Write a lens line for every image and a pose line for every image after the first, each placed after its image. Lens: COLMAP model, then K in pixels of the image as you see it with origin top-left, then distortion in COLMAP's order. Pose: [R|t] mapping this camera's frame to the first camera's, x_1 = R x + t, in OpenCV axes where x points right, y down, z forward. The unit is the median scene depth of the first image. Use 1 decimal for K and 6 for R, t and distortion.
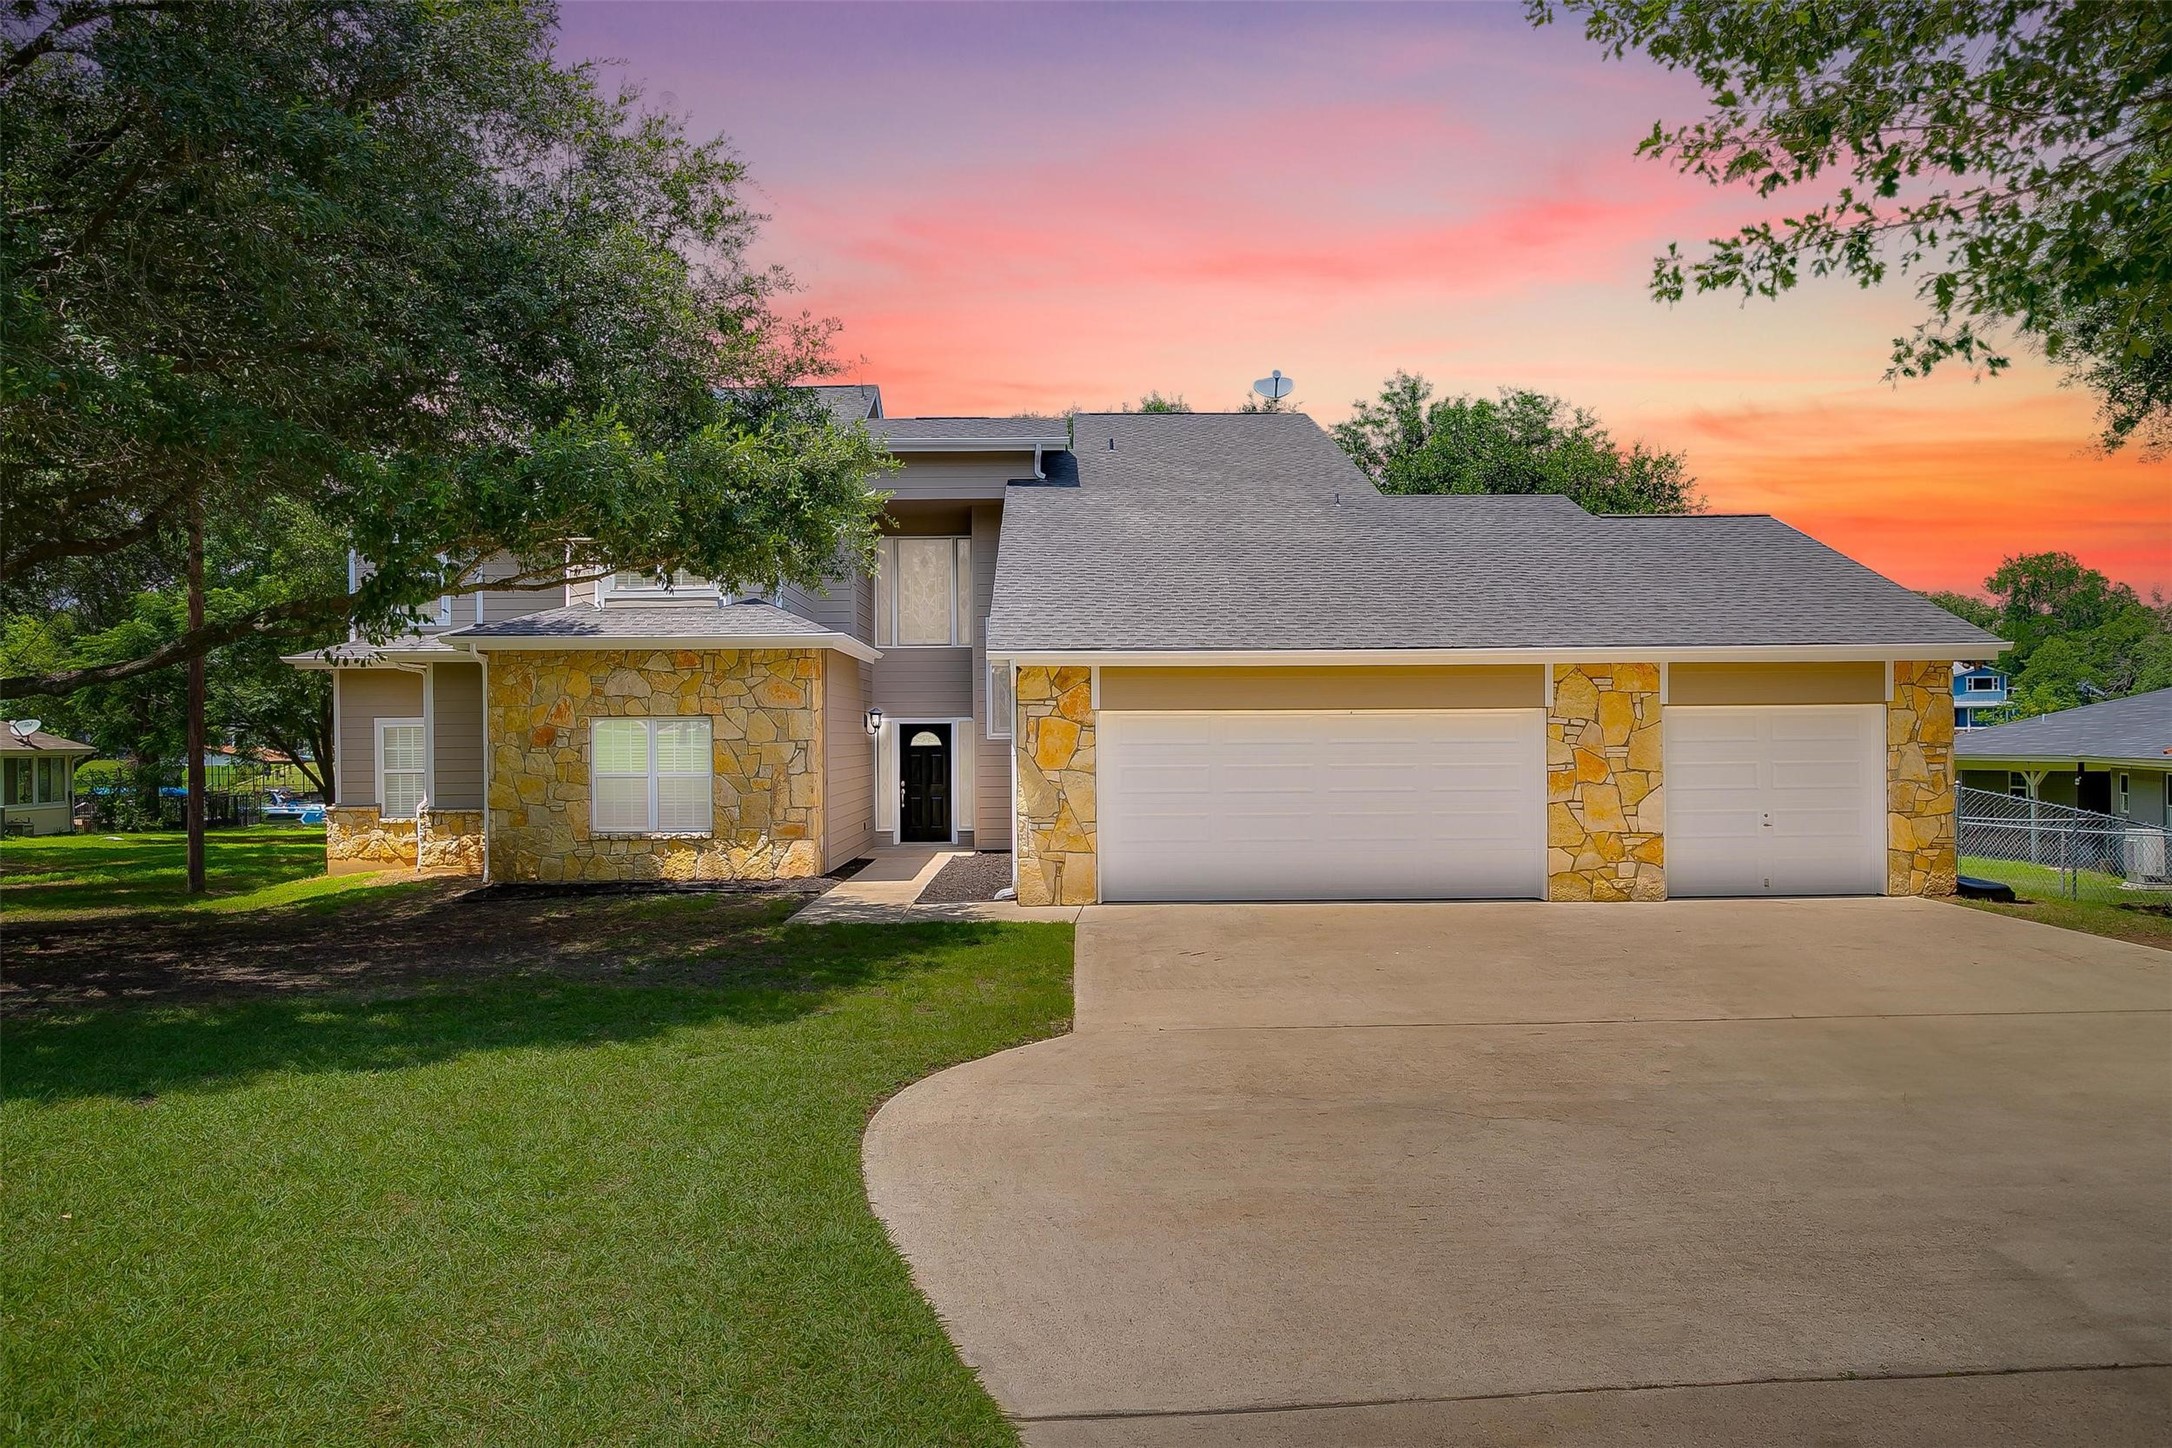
lens RADIAL K [[1522.1, 0, 1089.6], [0, 1522.1, 738.4], [0, 0, 1]] dist [0.018282, 0.004702]
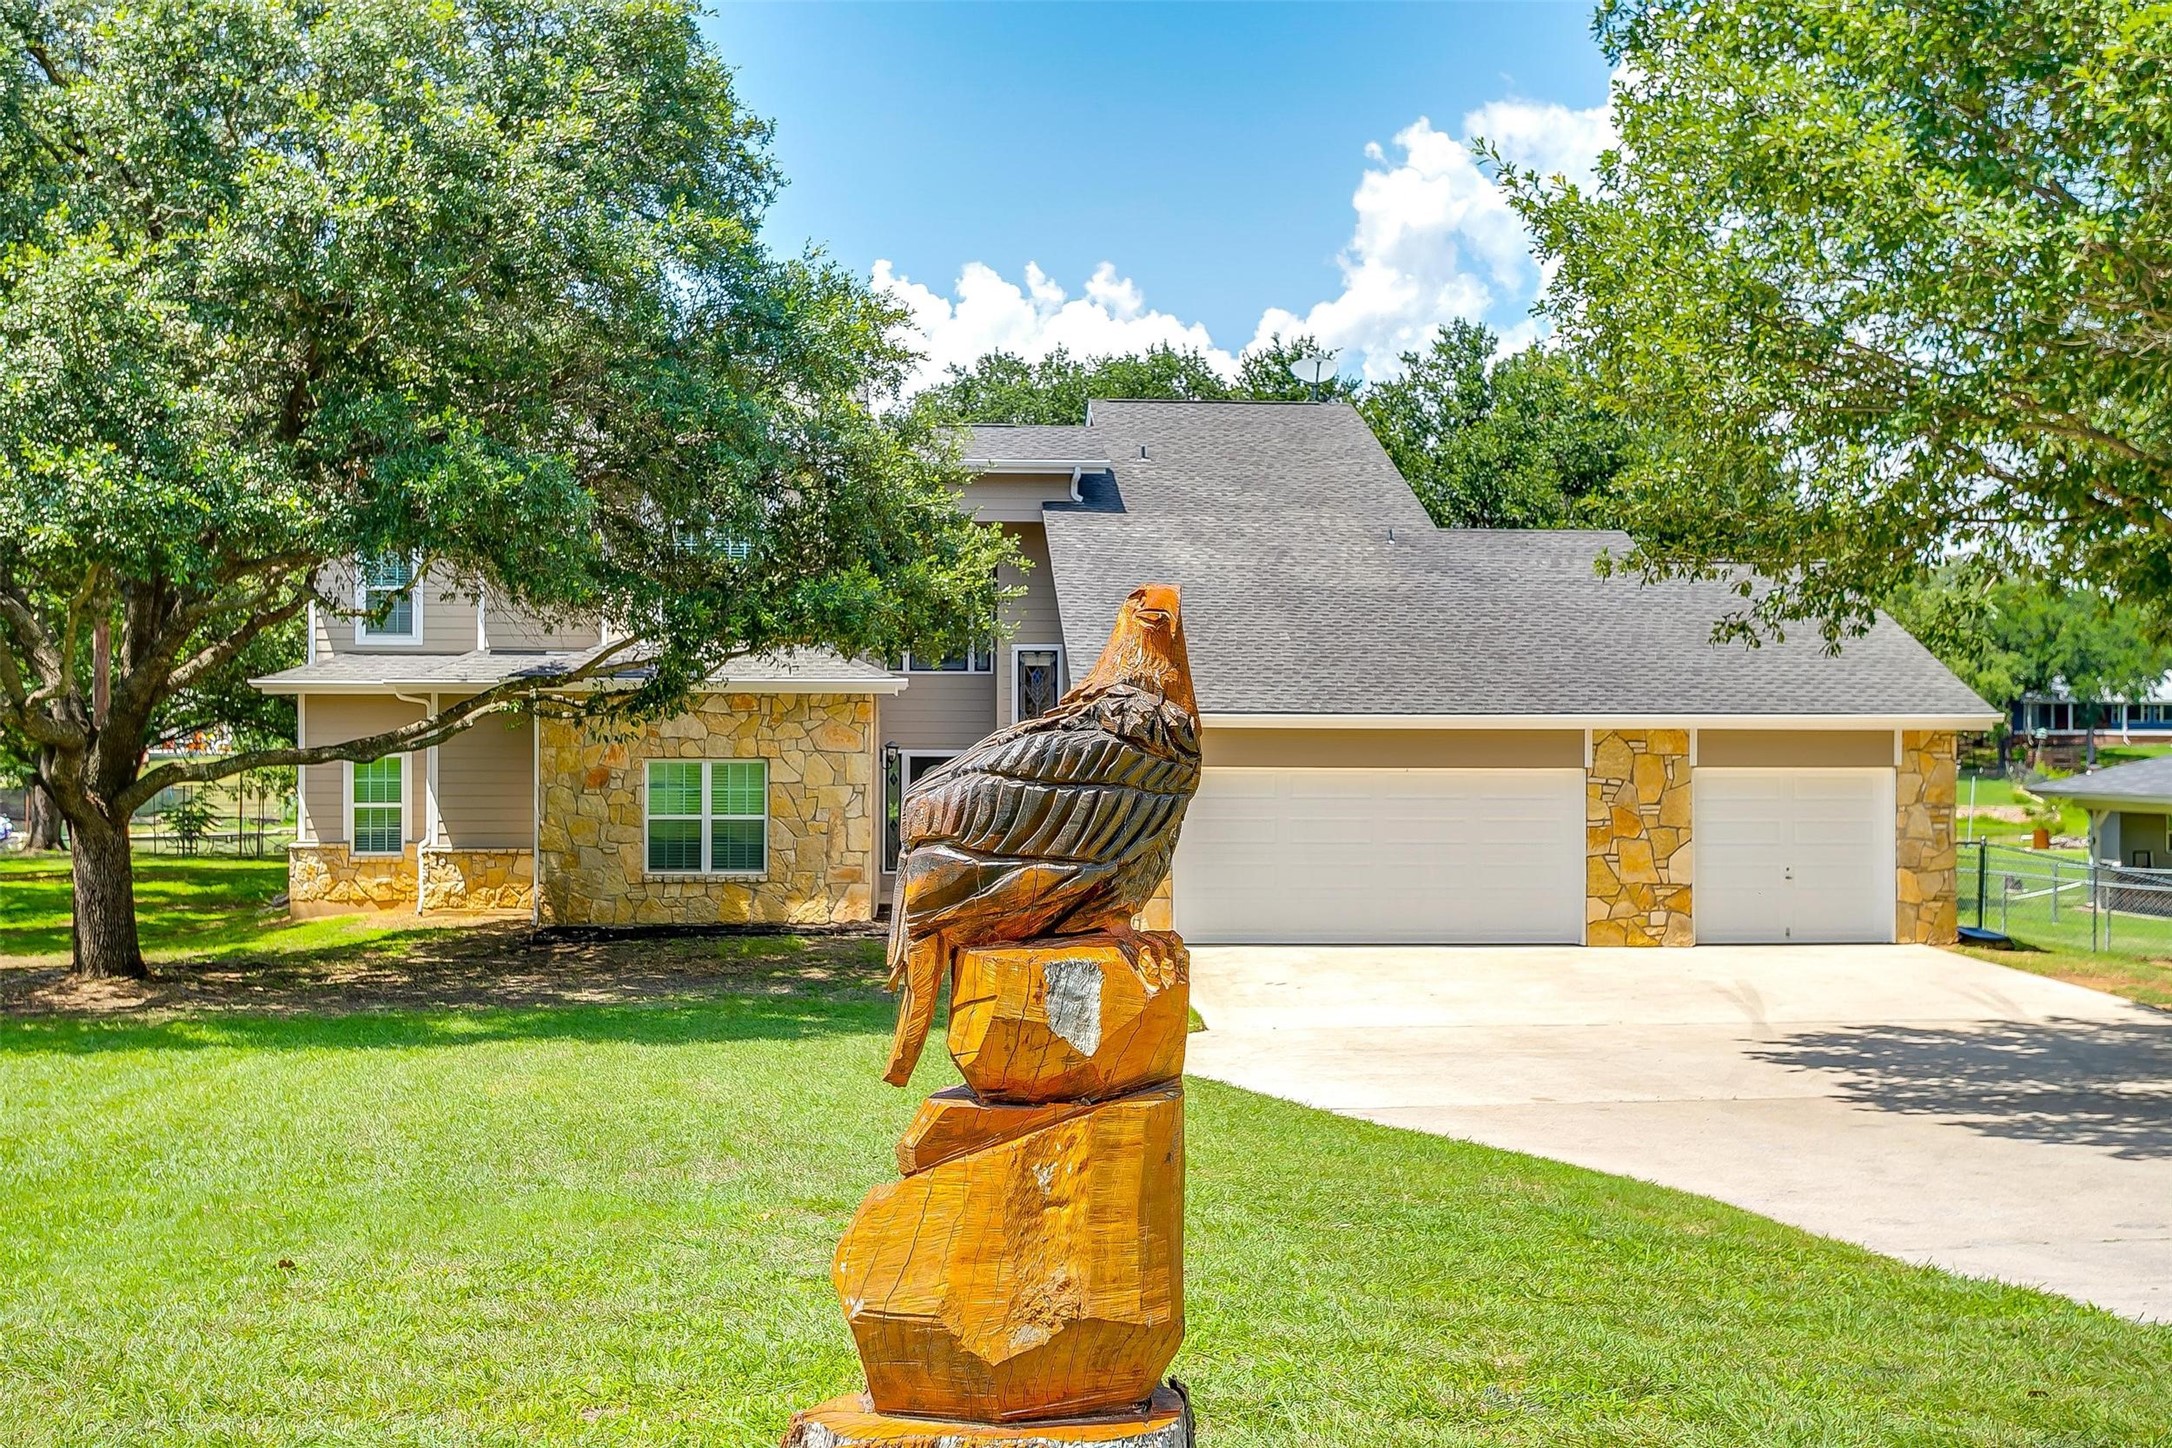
lens RADIAL K [[2540.4, 0, 1084.5], [0, 2540.4, 718.2], [0, 0, 1]] dist [0.104423, 0.000000]
pose [[0.998328, 0.010668, 0.056814, -0.136549], [-0.010860, 0.999936, 0.003077, -0.048764], [-0.056777, -0.003689, 0.998380, -0.673427]]
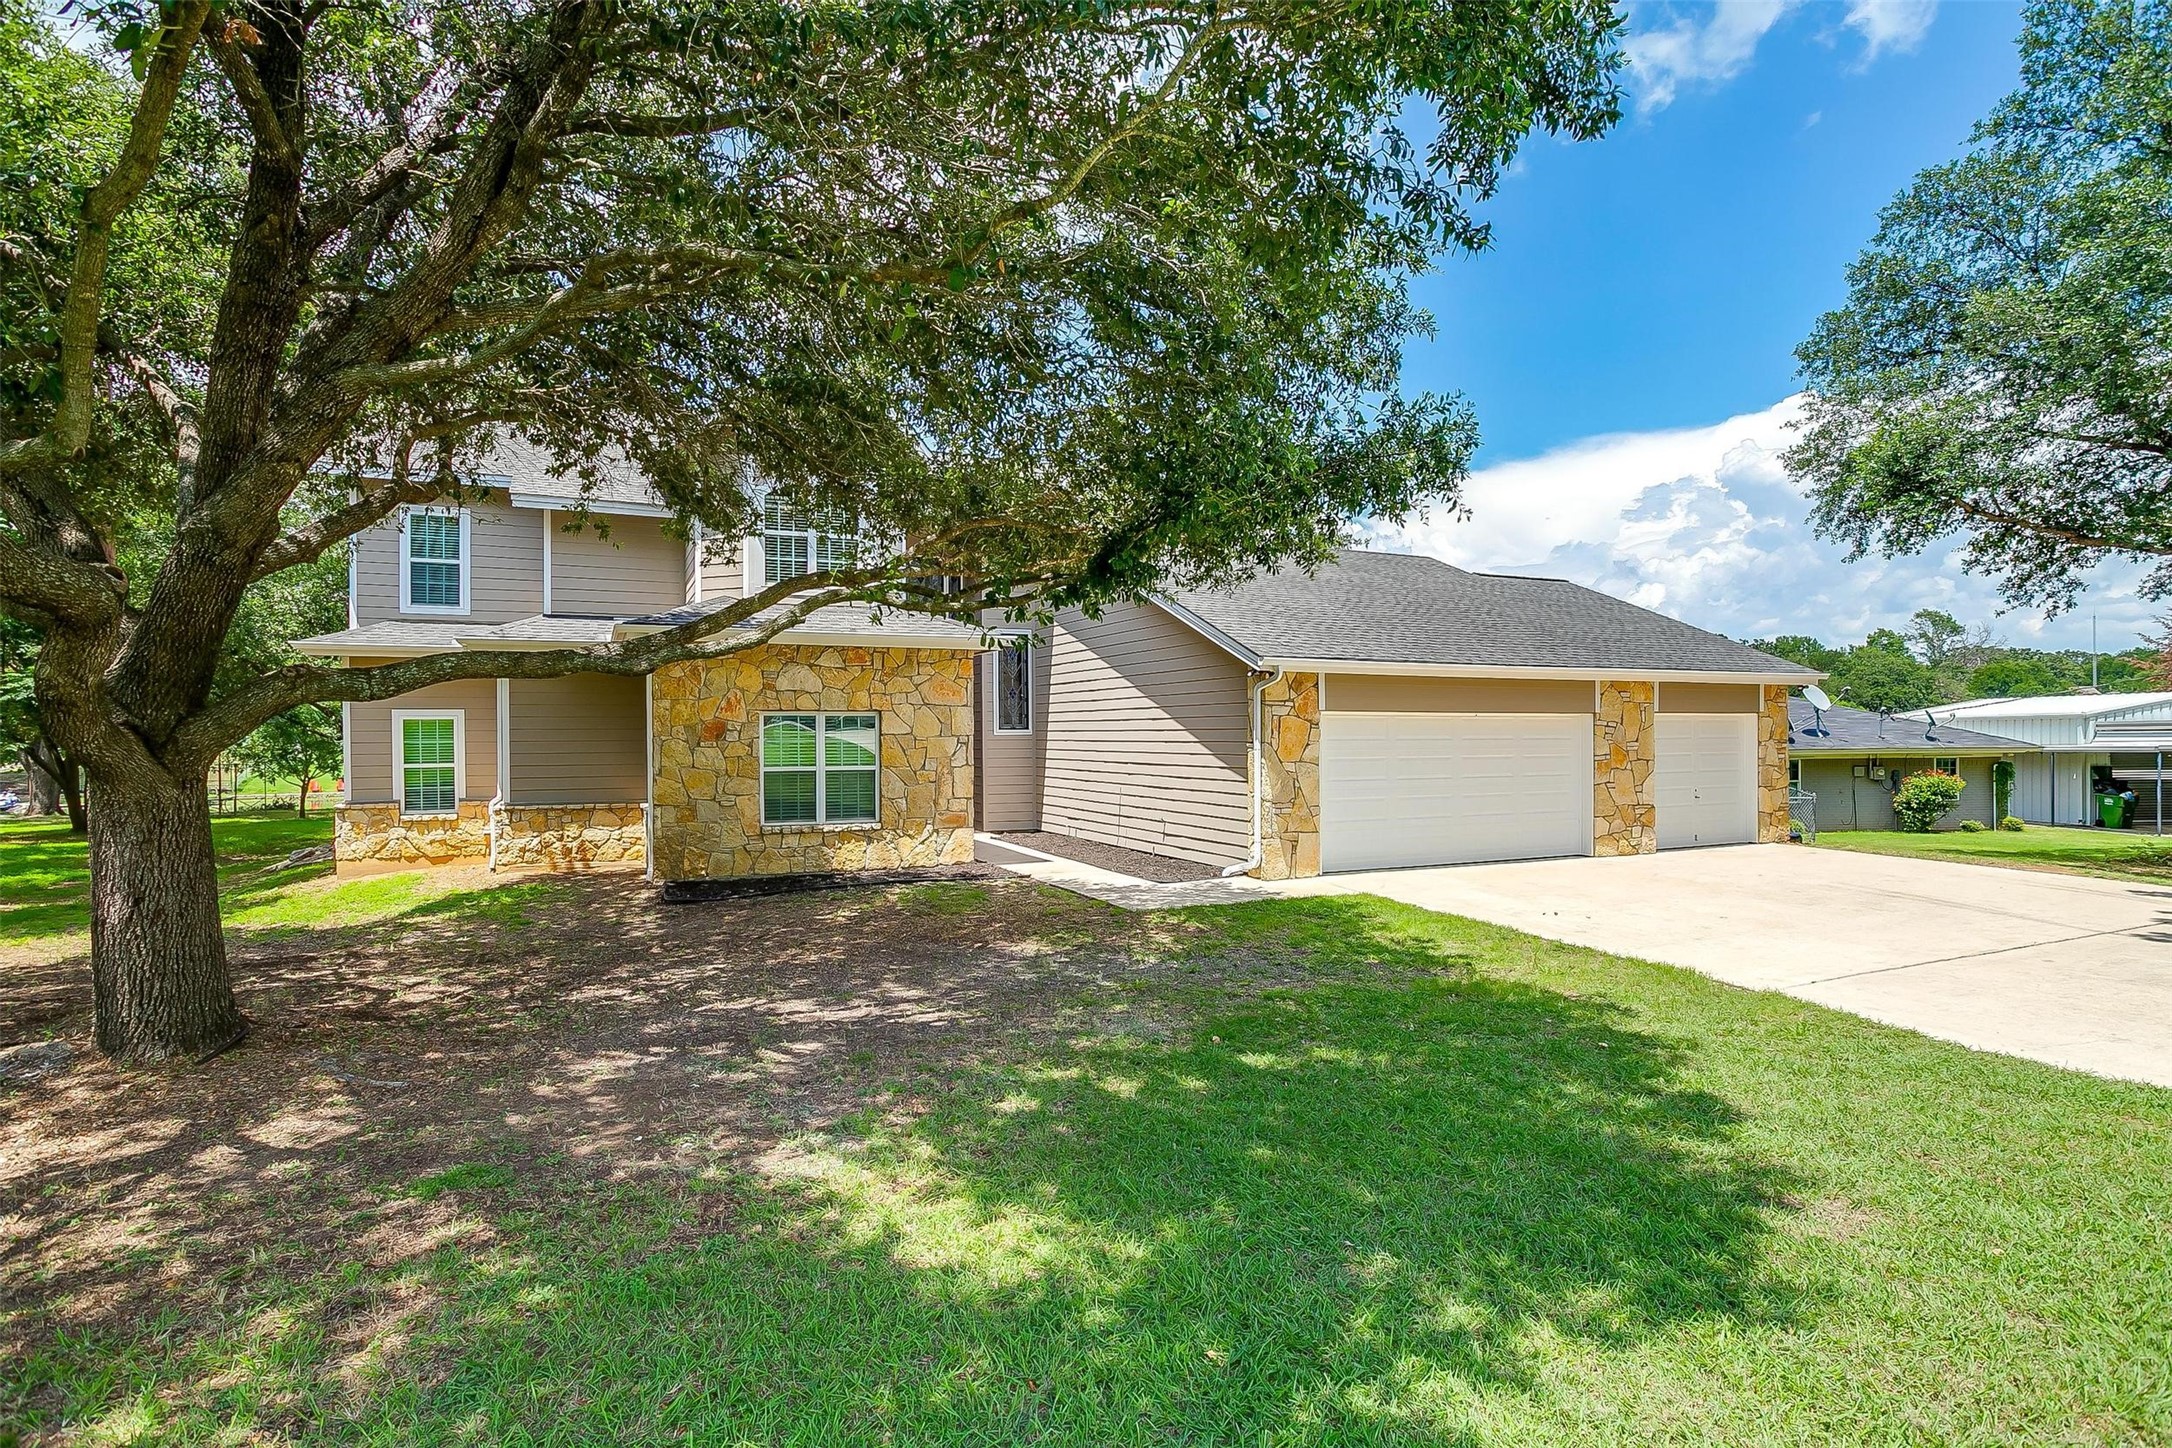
lens RADIAL K [[1159.4, 0, 1076.5], [0, 1159.4, 730.1], [0, 0, 1]] dist [-0.038215, 0.000505]
pose [[0.912621, 0.005426, 0.408770, -0.449674], [-0.004004, 0.999983, -0.004333, 0.000944], [-0.408787, 0.002318, 0.912627, 0.223539]]
